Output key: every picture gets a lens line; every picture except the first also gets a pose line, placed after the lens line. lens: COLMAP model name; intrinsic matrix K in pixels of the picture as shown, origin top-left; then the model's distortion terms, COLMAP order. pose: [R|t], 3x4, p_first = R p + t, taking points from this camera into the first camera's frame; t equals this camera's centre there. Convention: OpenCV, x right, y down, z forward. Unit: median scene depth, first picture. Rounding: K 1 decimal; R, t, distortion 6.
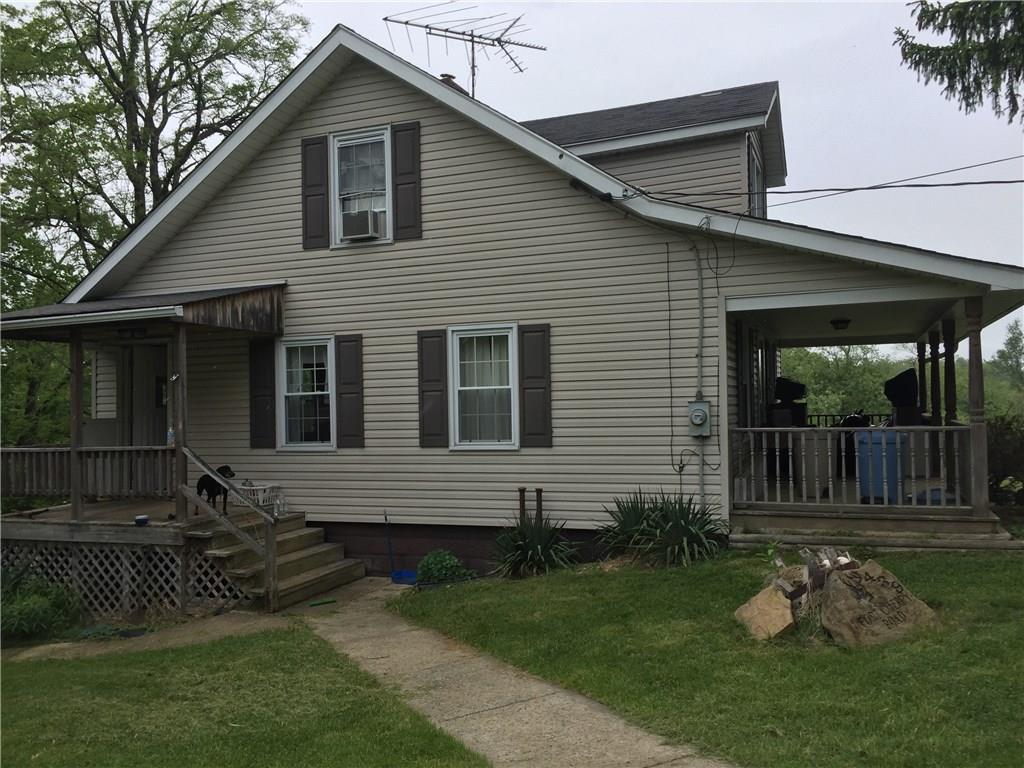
lens RADIAL K [[882.9, 0, 511.0], [0, 882.9, 379.0], [0, 0, 1]] dist [0.021804, -0.003687]
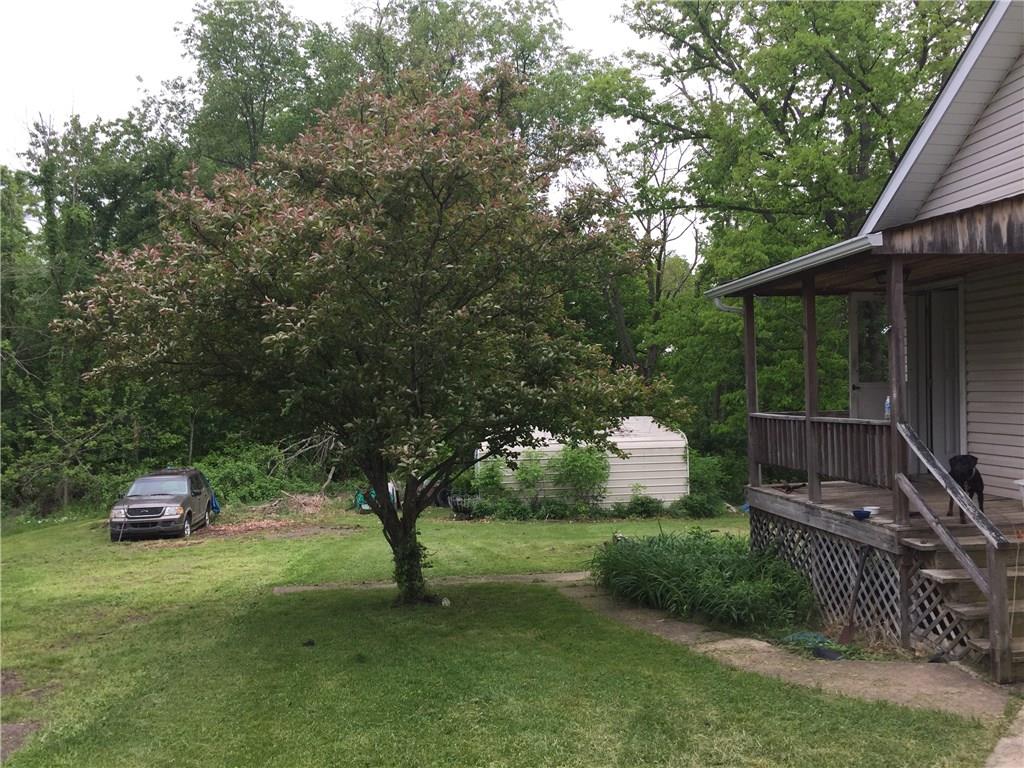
lens RADIAL K [[882.9, 0, 513.2], [0, 882.9, 388.0], [0, 0, 1]] dist [0.021804, -0.003687]
pose [[0.481200, 0.014635, -0.876489, 0.123817], [0.036161, 0.998678, 0.036528, 0.008631], [0.875865, -0.049272, 0.480034, 0.362259]]
